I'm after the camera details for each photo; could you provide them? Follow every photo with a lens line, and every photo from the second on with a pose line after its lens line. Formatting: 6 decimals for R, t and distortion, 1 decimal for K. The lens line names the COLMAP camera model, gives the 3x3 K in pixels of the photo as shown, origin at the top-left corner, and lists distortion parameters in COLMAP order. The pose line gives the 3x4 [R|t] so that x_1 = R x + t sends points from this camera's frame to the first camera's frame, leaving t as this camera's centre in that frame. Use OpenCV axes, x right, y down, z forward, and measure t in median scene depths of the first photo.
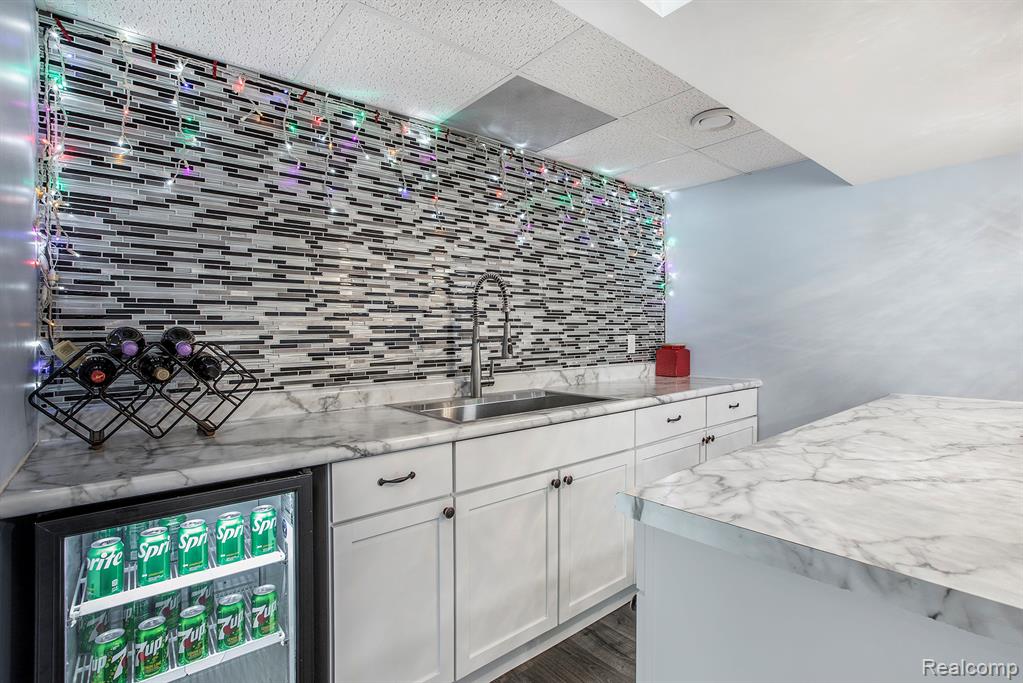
lens RADIAL K [[470.0, 0, 506.8], [0, 470.0, 336.9], [0, 0, 1]] dist [-0.036210, 0.005907]
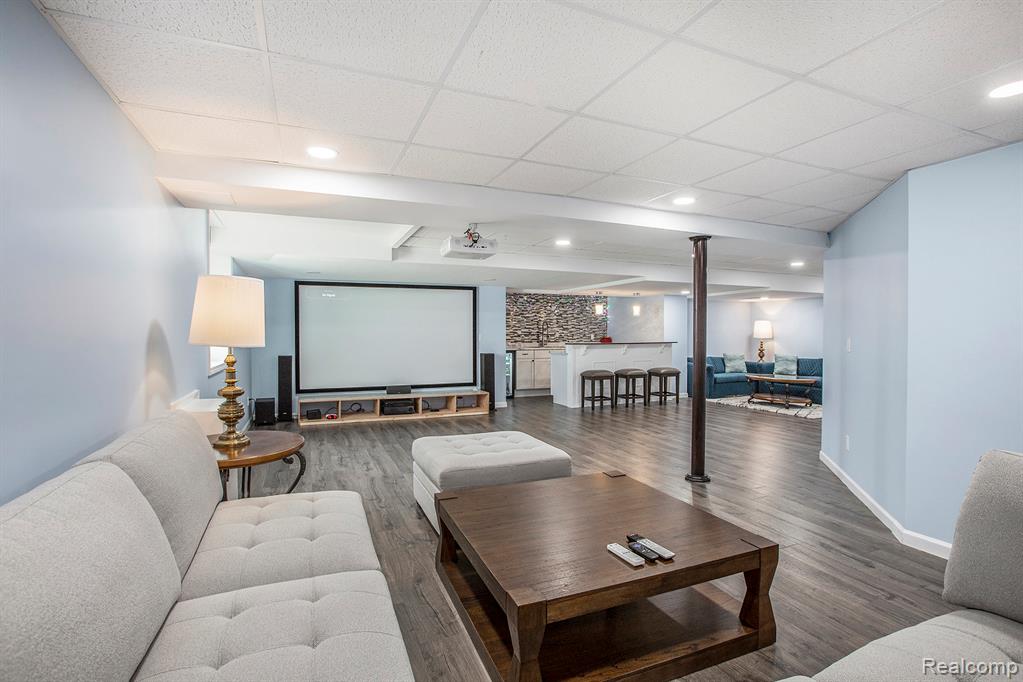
lens RADIAL K [[470.0, 0, 512.2], [0, 470.0, 339.9], [0, 0, 1]] dist [-0.036210, 0.005907]
pose [[0.952095, 0.012536, -0.305545, 0.956532], [-0.011252, 0.999919, 0.005962, 0.030126], [0.305595, -0.002238, 0.952159, -3.165186]]
